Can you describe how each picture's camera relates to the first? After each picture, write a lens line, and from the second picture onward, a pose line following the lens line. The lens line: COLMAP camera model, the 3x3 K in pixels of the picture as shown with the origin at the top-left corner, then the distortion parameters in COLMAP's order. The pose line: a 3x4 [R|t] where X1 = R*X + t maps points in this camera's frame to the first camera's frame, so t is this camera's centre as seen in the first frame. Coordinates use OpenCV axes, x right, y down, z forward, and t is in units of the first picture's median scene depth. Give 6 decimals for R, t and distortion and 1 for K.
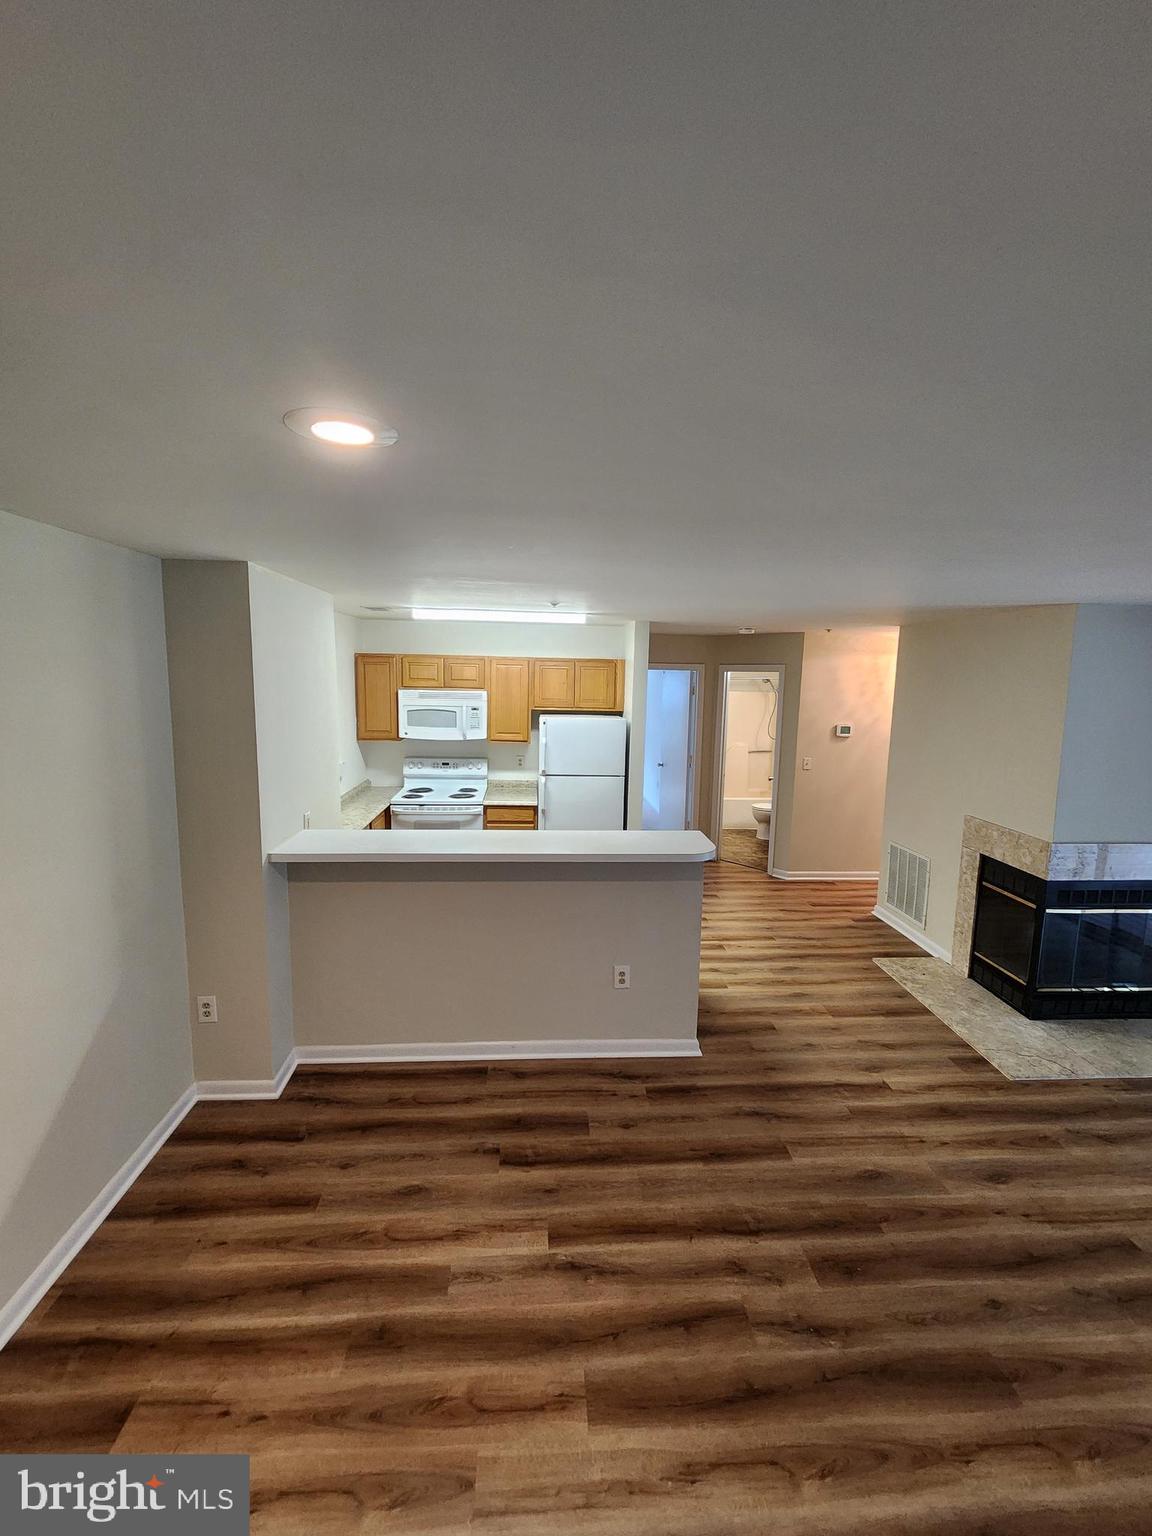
lens RADIAL K [[629.7, 0, 580.6], [0, 629.7, 752.6], [0, 0, 1]] dist [0.003928, -0.001495]
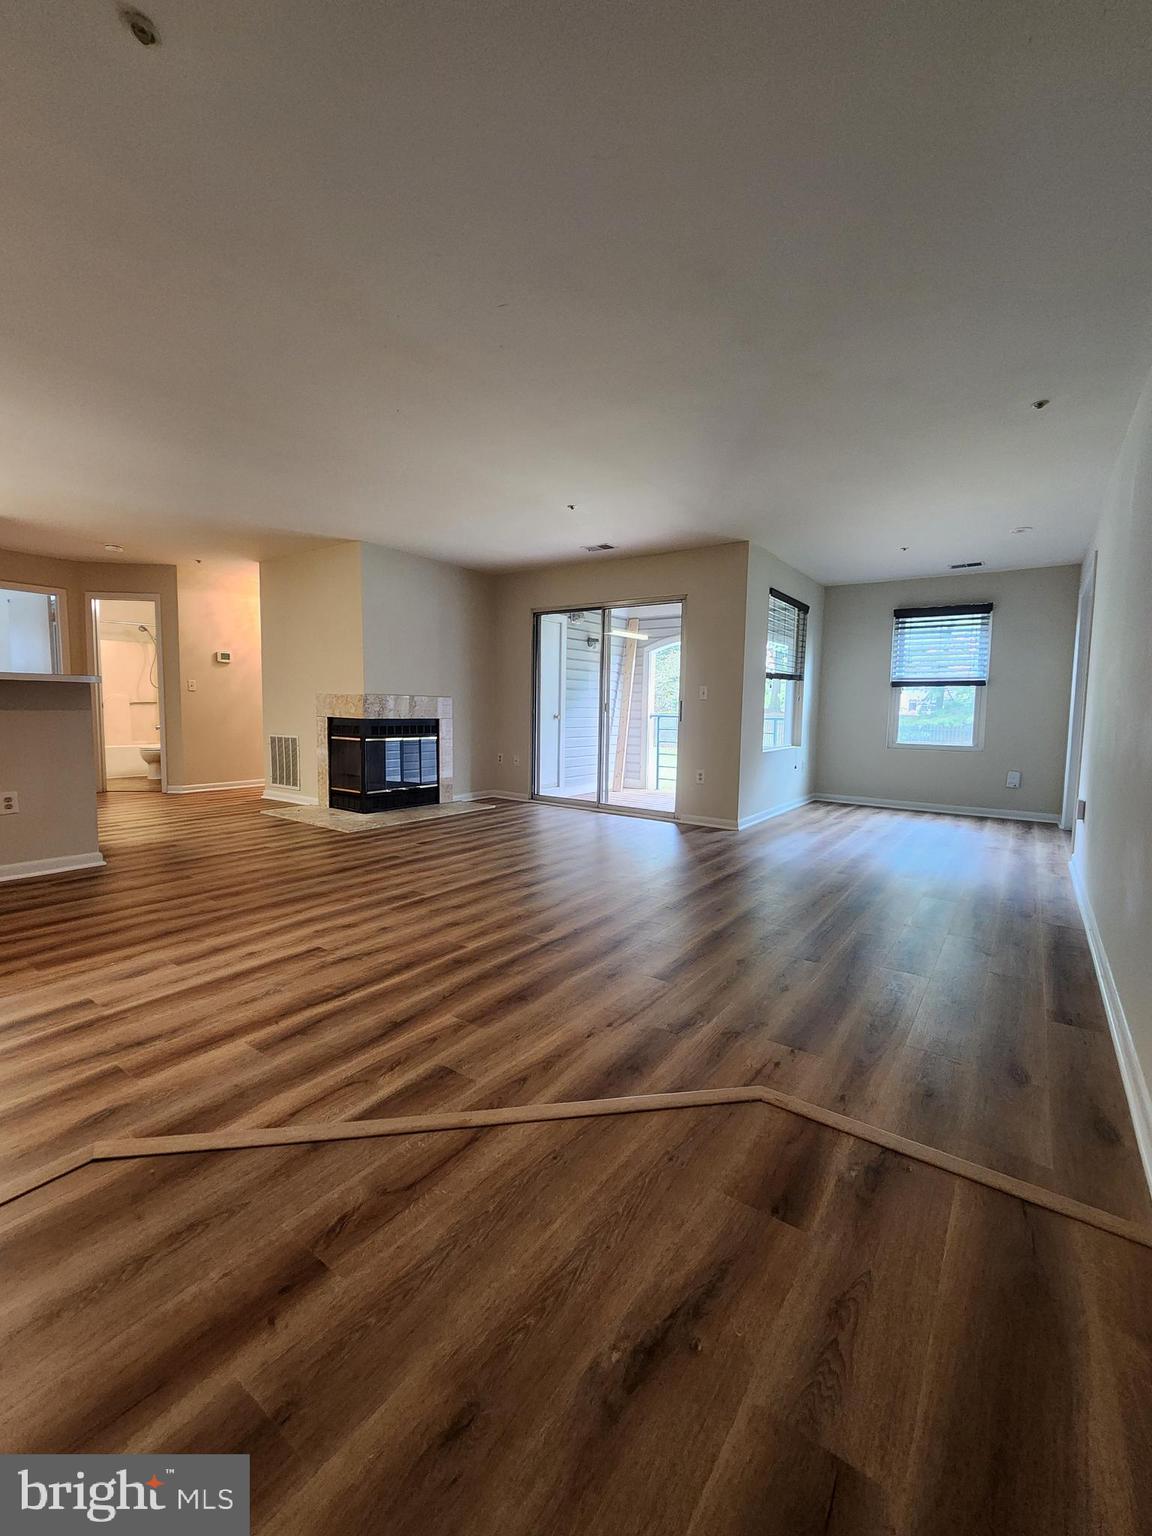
lens RADIAL K [[629.7, 0, 577.6], [0, 629.7, 762.0], [0, 0, 1]] dist [0.003928, -0.001495]
pose [[0.637129, -0.079199, 0.766678, -0.084357], [0.092080, 0.995404, 0.026306, 0.217725], [-0.765237, 0.053835, 0.641493, -0.271113]]
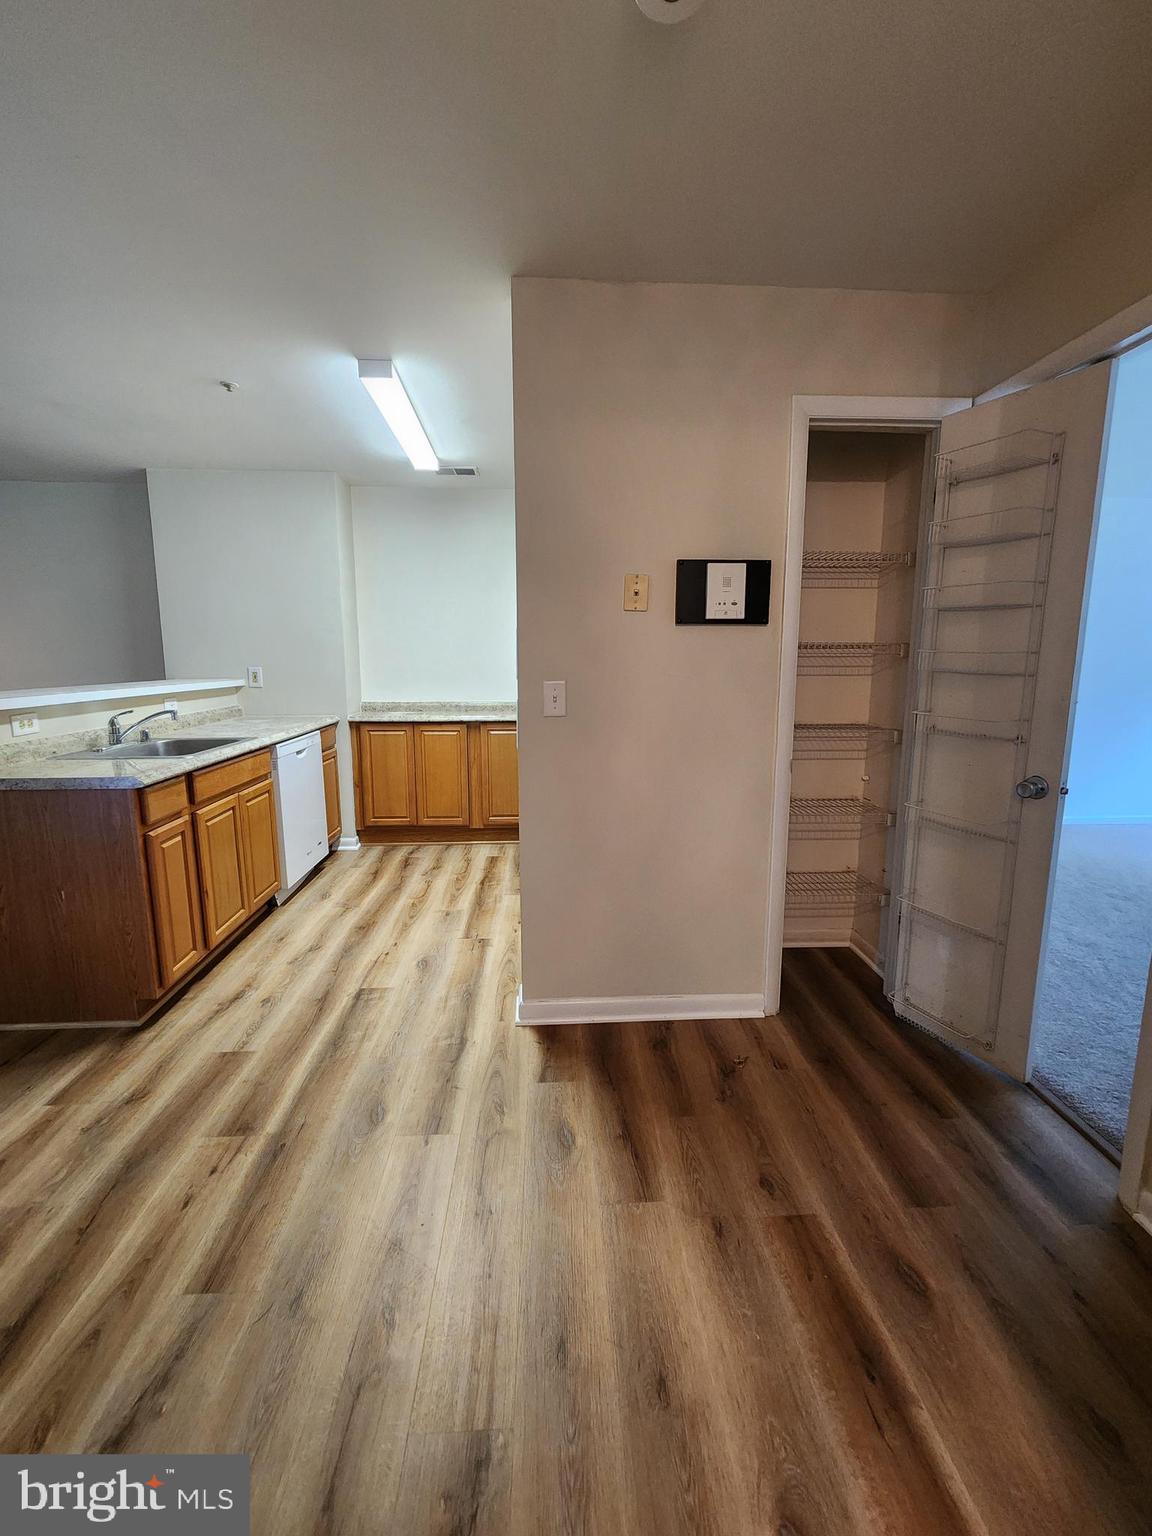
lens RADIAL K [[629.7, 0, 581.5], [0, 629.7, 760.8], [0, 0, 1]] dist [0.003928, -0.001495]
pose [[-0.011501, 0.143461, -0.989589, 0.493397], [-0.123885, 0.981825, 0.143775, 0.011998], [0.992230, 0.124249, 0.006481, 1.033780]]
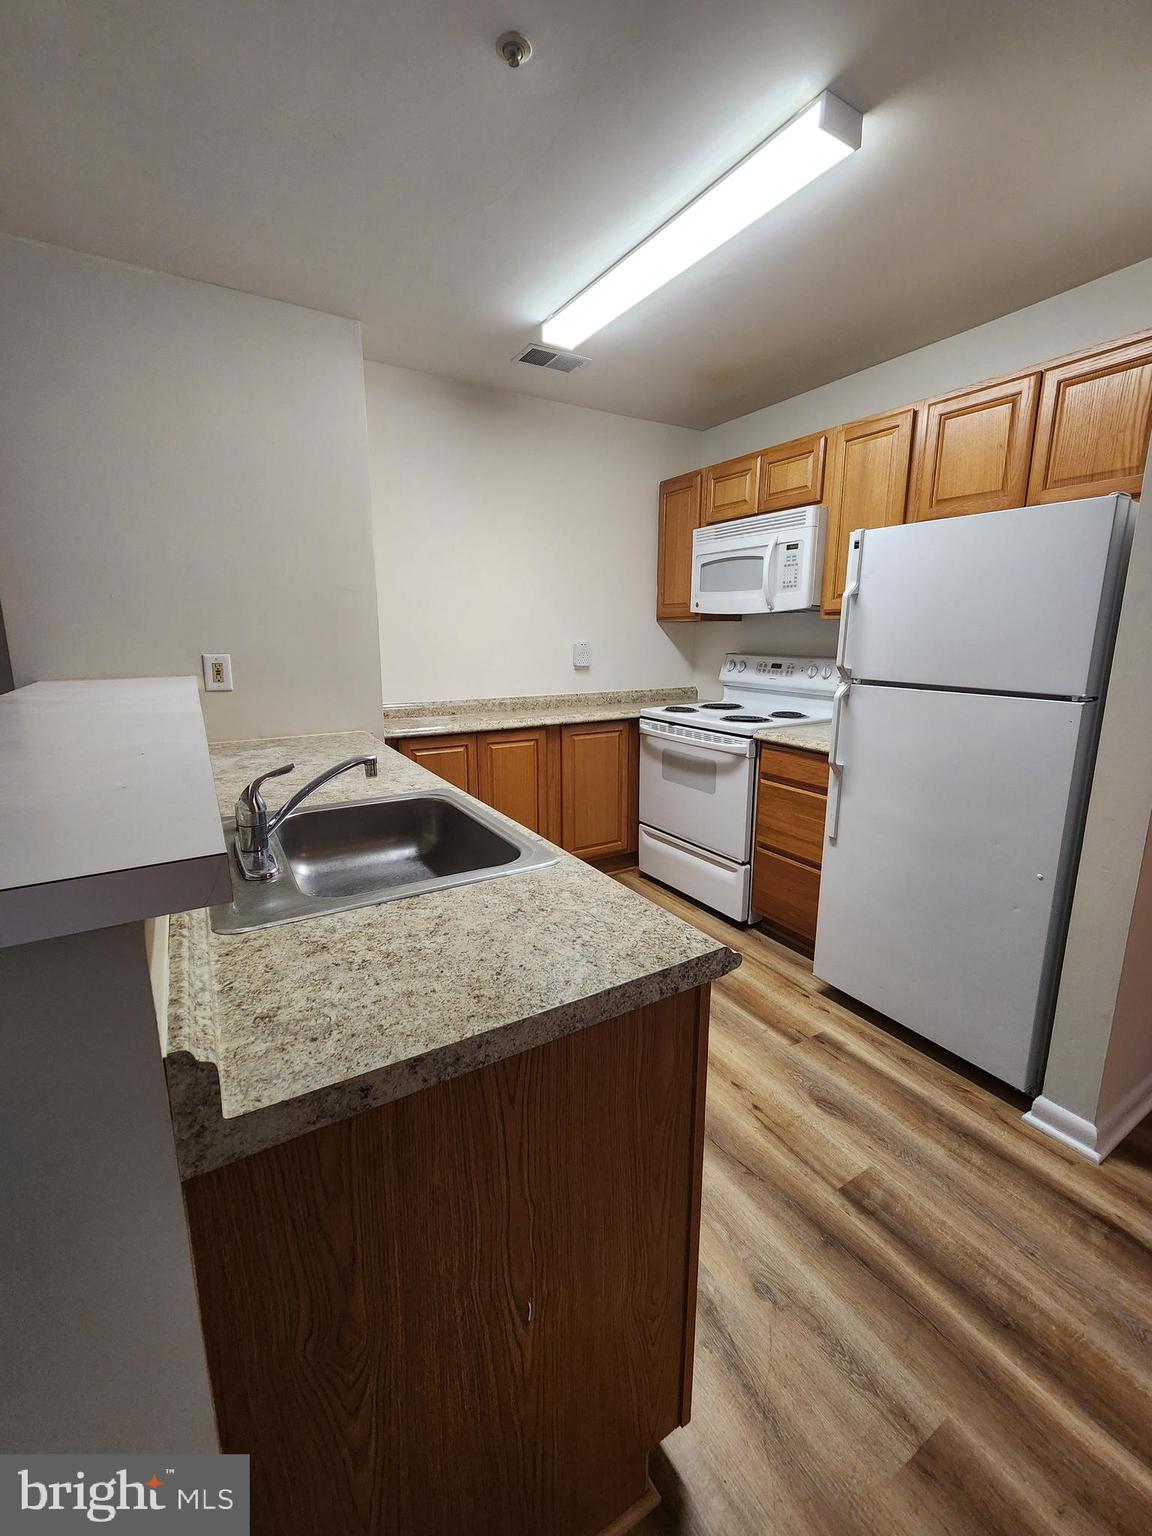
lens RADIAL K [[629.7, 0, 581.5], [0, 629.7, 758.7], [0, 0, 1]] dist [0.003928, -0.001495]
pose [[0.461700, 0.155761, -0.873254, 0.217713], [-0.101181, 0.987284, 0.122605, 0.051876], [0.881247, 0.031750, 0.471589, 0.650211]]
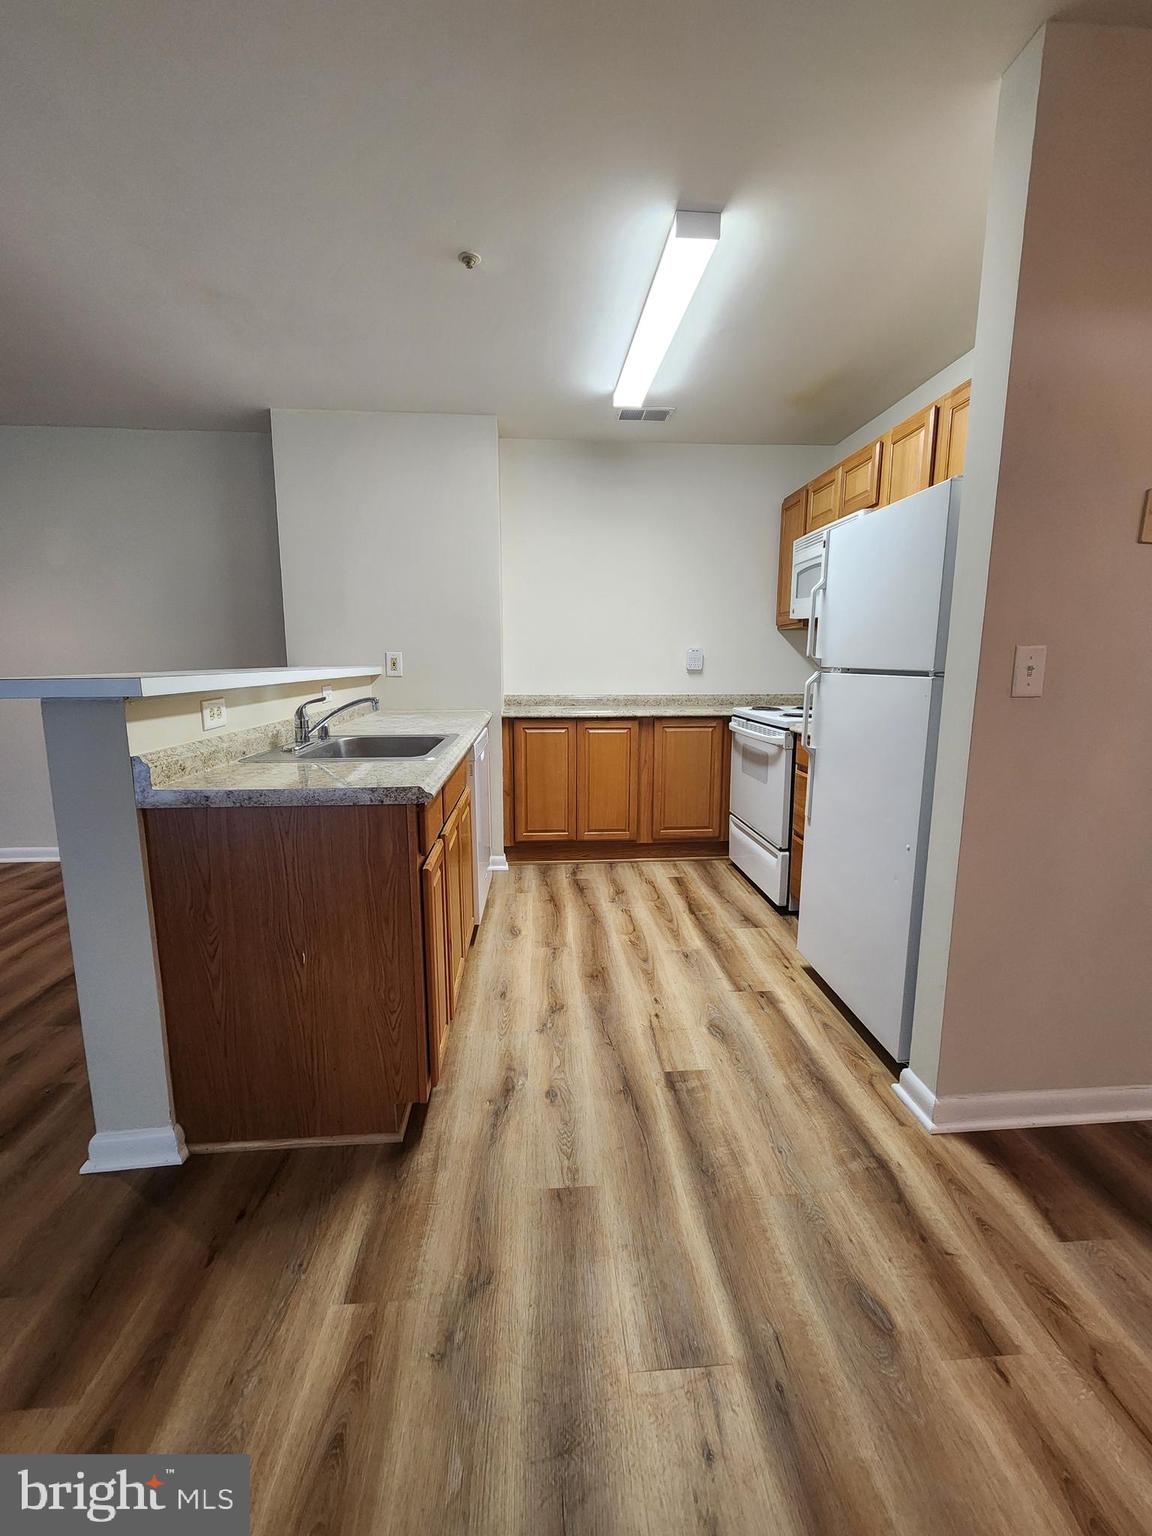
lens RADIAL K [[629.7, 0, 583.1], [0, 629.7, 763.8], [0, 0, 1]] dist [0.003928, -0.001495]
pose [[0.006018, 0.141722, -0.989888, 0.372275], [-0.122495, 0.982555, 0.139928, 0.057826], [0.992451, 0.120414, 0.023273, 0.820461]]
